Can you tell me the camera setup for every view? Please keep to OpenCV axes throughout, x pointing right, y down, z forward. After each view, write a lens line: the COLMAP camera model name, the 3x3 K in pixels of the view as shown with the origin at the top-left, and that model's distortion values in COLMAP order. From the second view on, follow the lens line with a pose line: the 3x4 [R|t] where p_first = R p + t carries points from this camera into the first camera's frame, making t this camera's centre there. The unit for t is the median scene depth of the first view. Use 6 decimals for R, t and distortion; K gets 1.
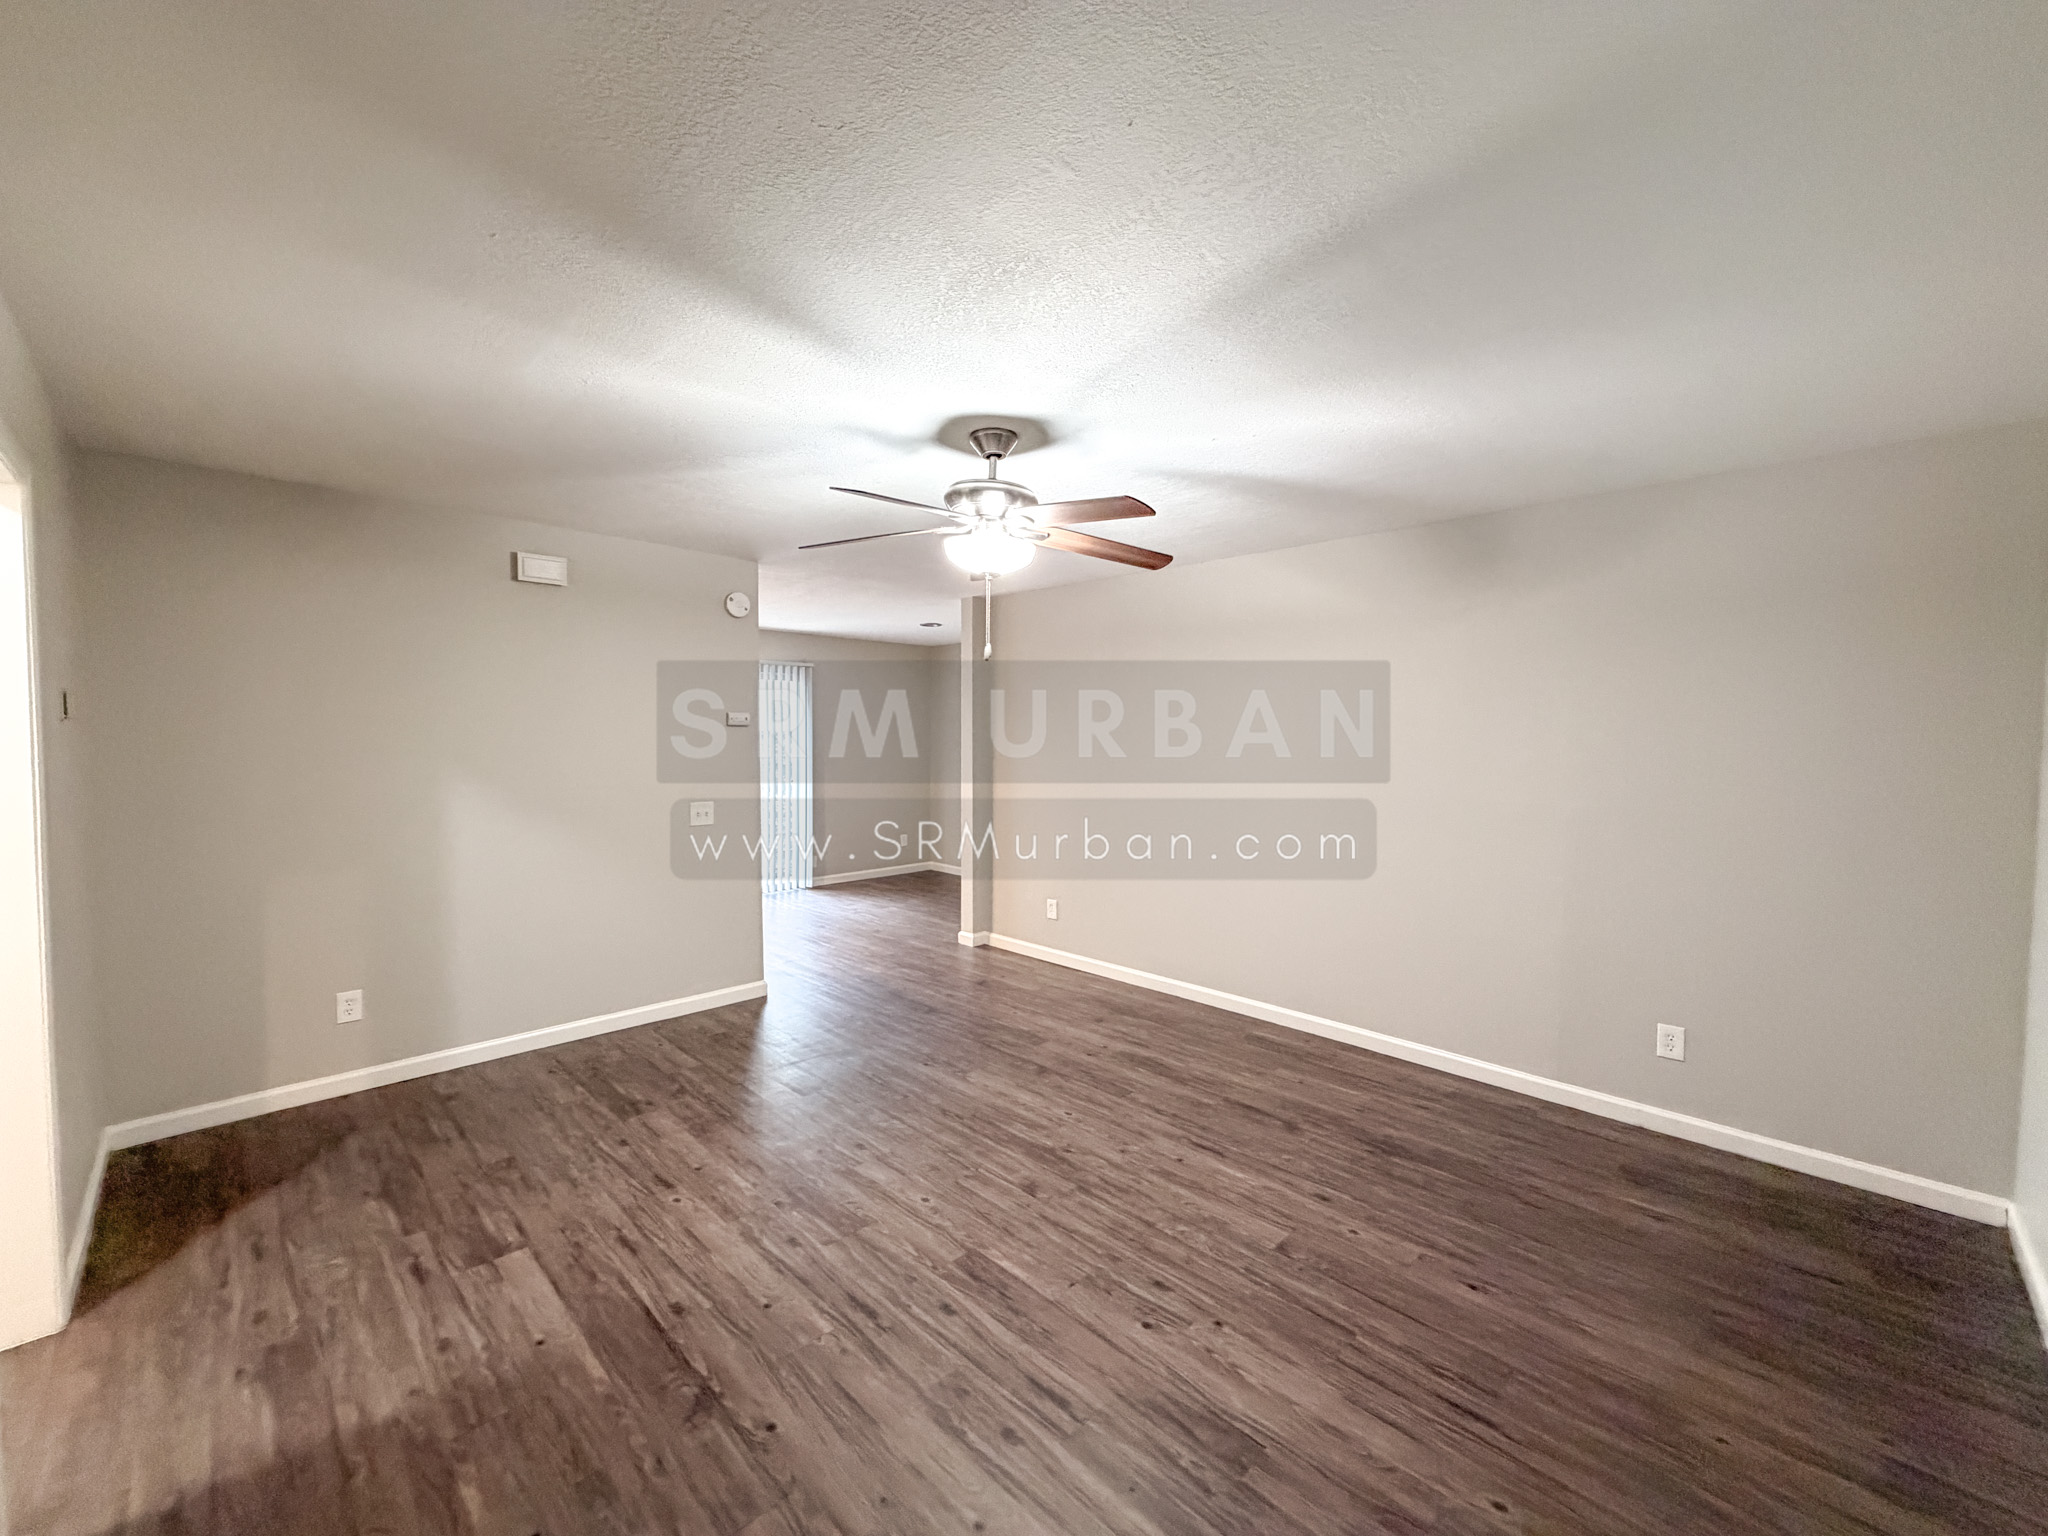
lens RADIAL K [[815.3, 0, 1015.4], [0, 815.3, 769.7], [0, 0, 1]] dist [0.001462, -0.000248]
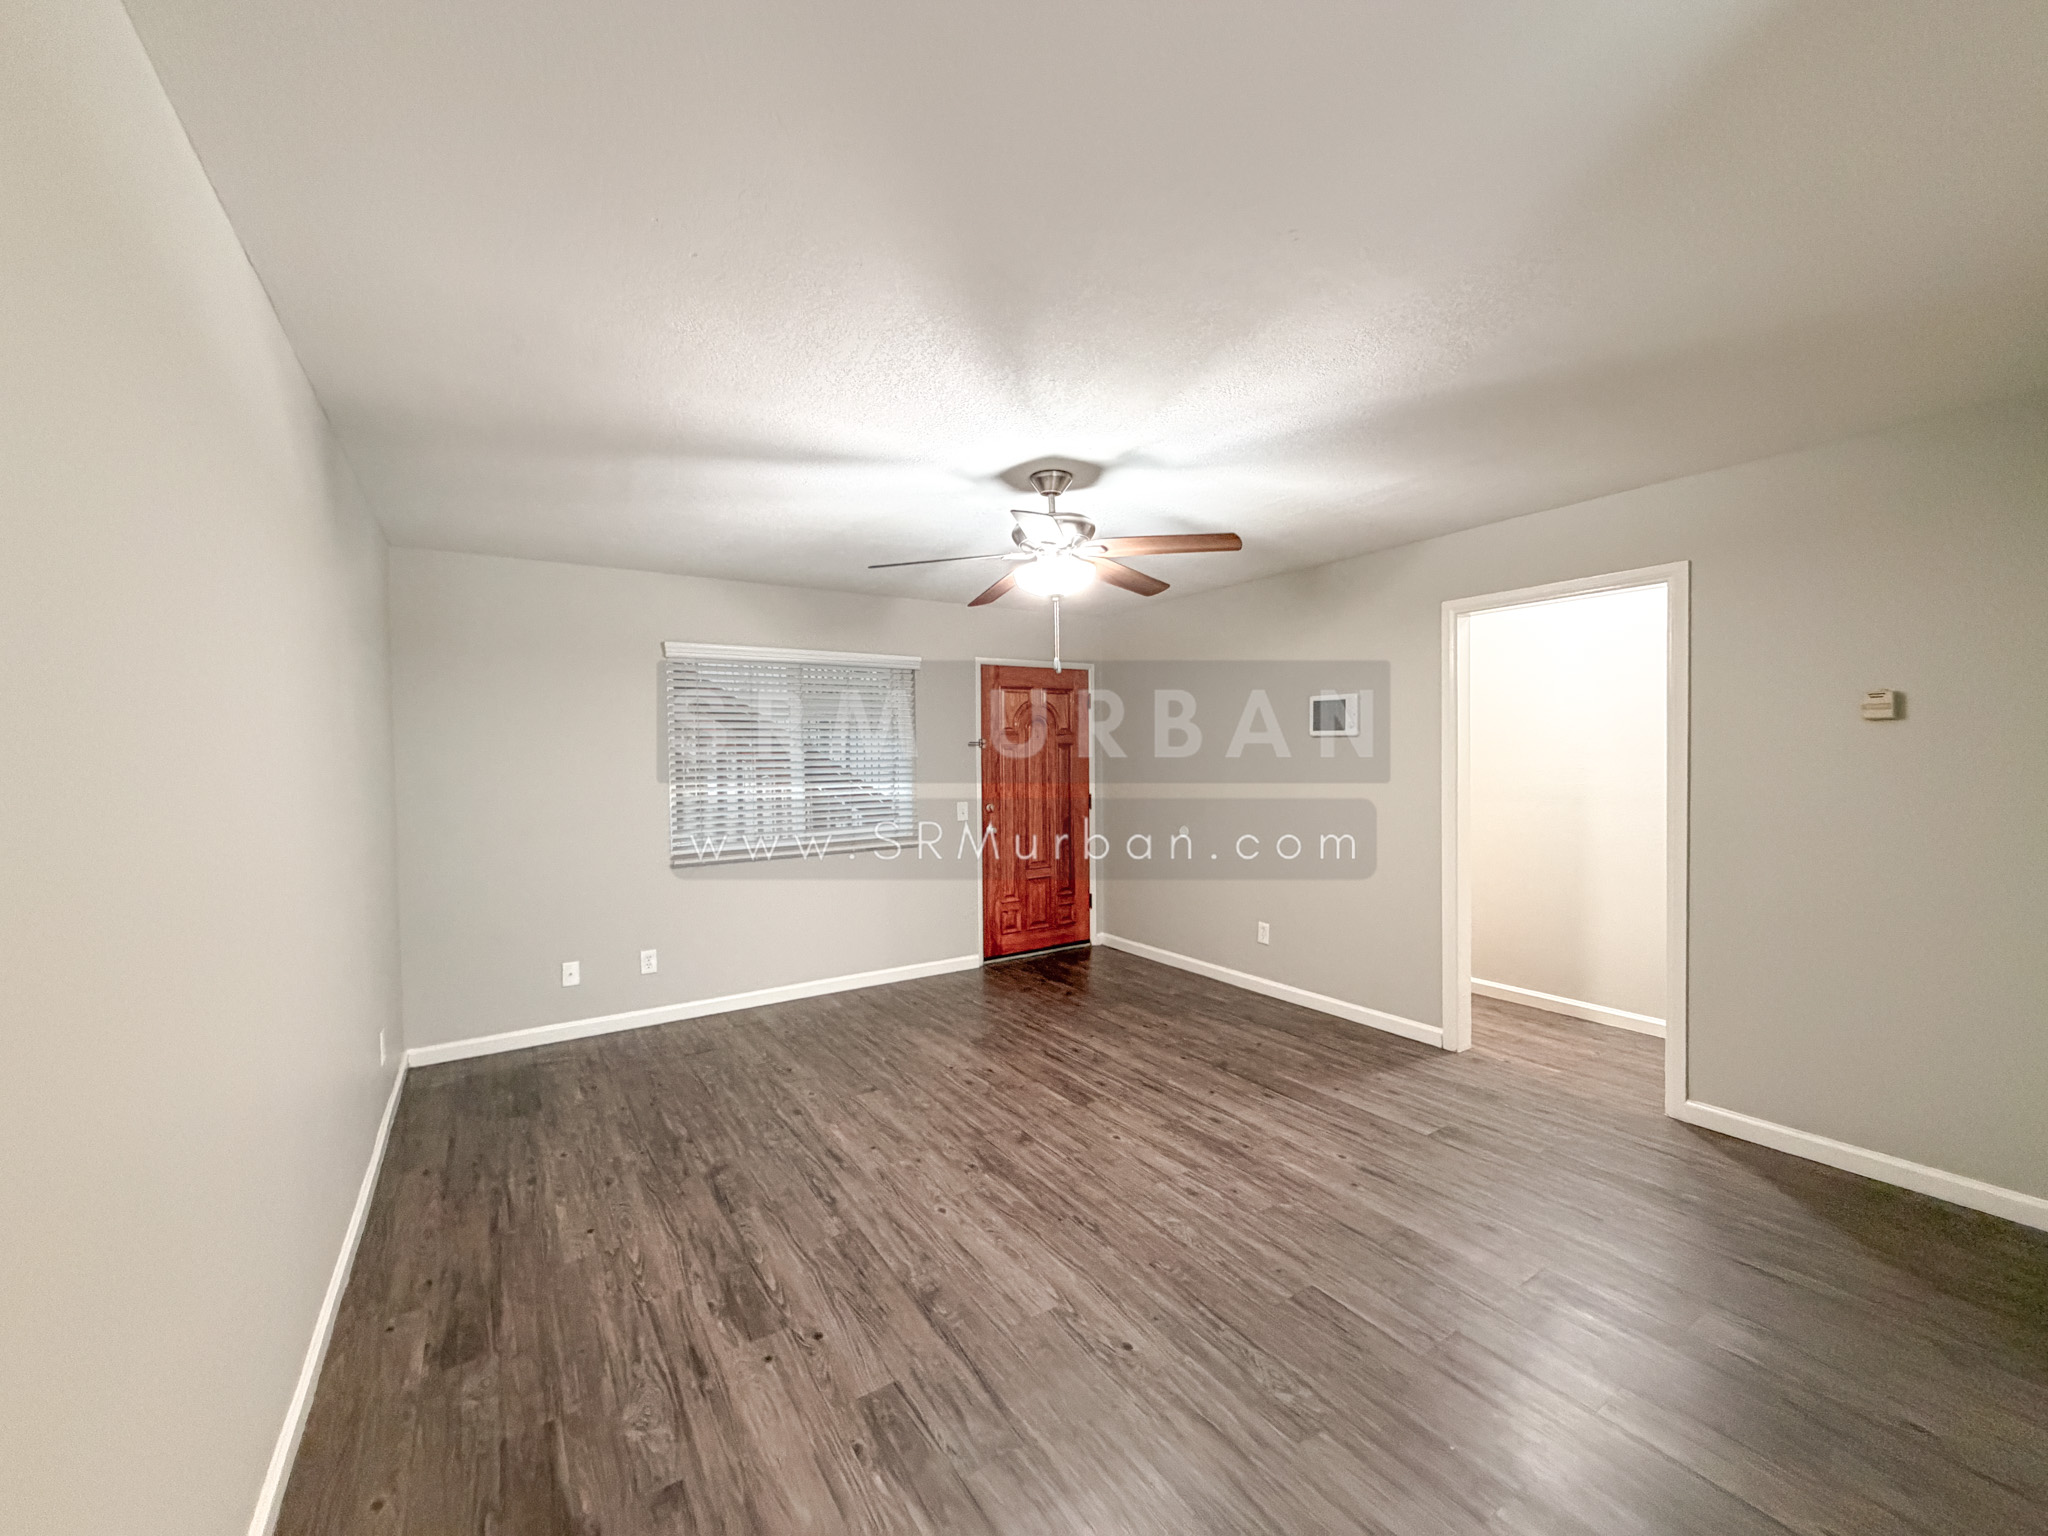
lens RADIAL K [[815.3, 0, 1015.4], [0, 815.3, 769.7], [0, 0, 1]] dist [0.001462, -0.000248]
pose [[-0.978287, 0.003127, 0.207231, -0.209904], [0.016144, 0.997998, 0.061154, -0.069907], [-0.206625, 0.063171, -0.976379, 2.114823]]
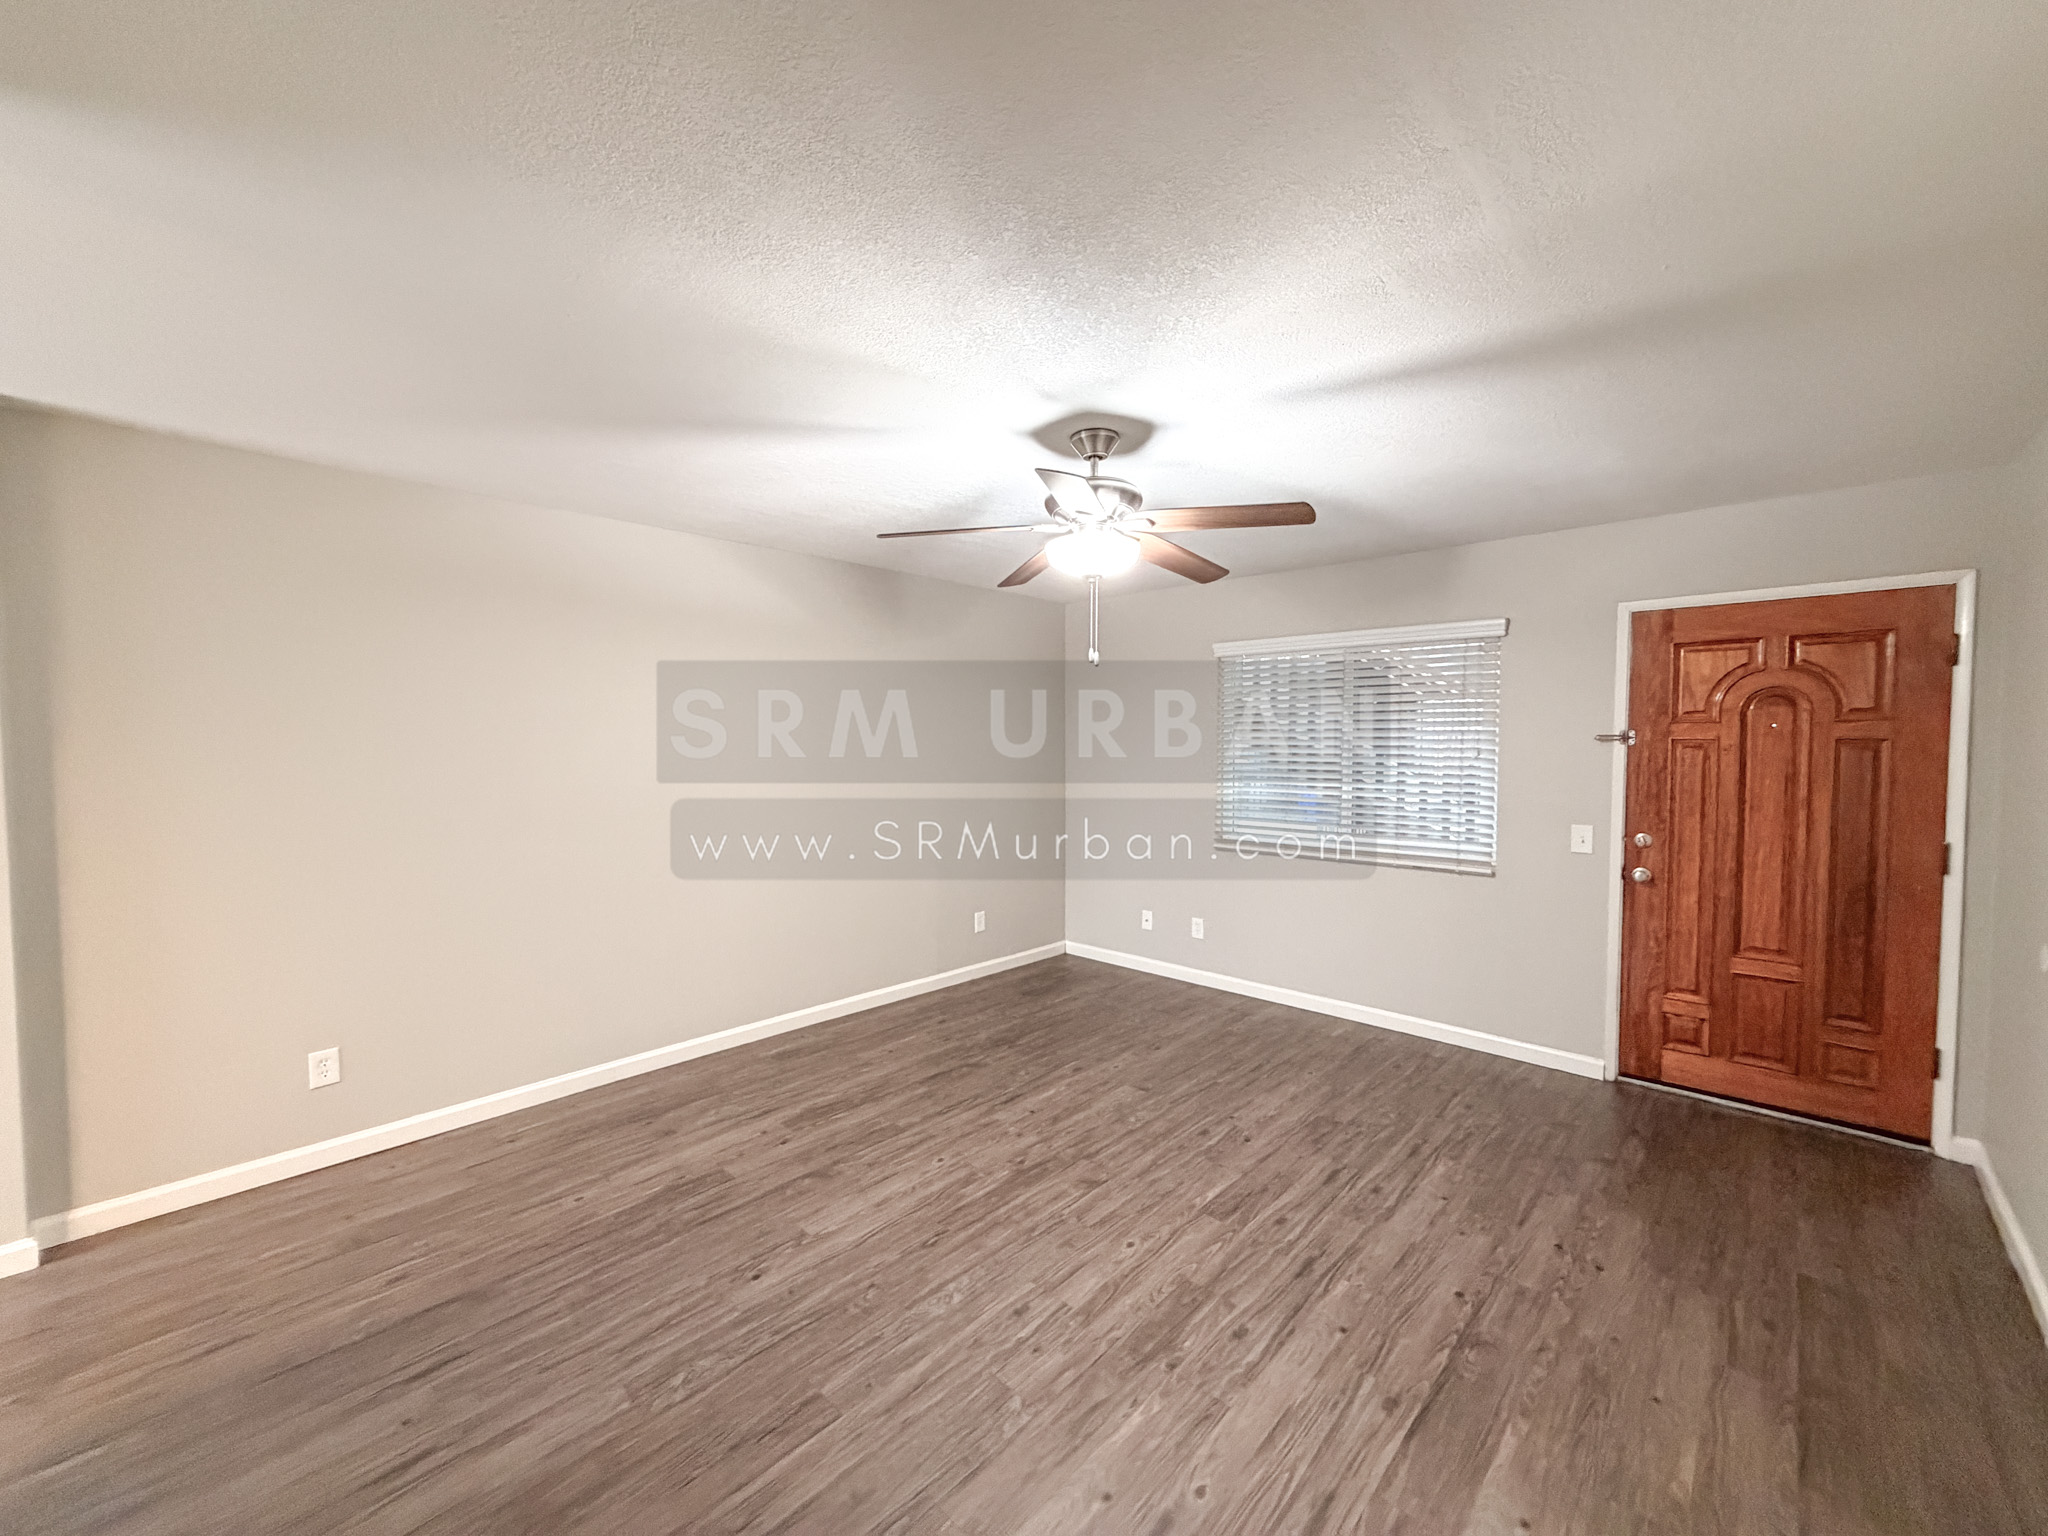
lens RADIAL K [[815.3, 0, 1015.4], [0, 815.3, 769.7], [0, 0, 1]] dist [0.001462, -0.000248]
pose [[-0.030022, -0.044070, 0.998577, -1.001228], [0.040541, 0.998152, 0.045270, -0.059524], [-0.998727, 0.041843, -0.028180, 1.124000]]
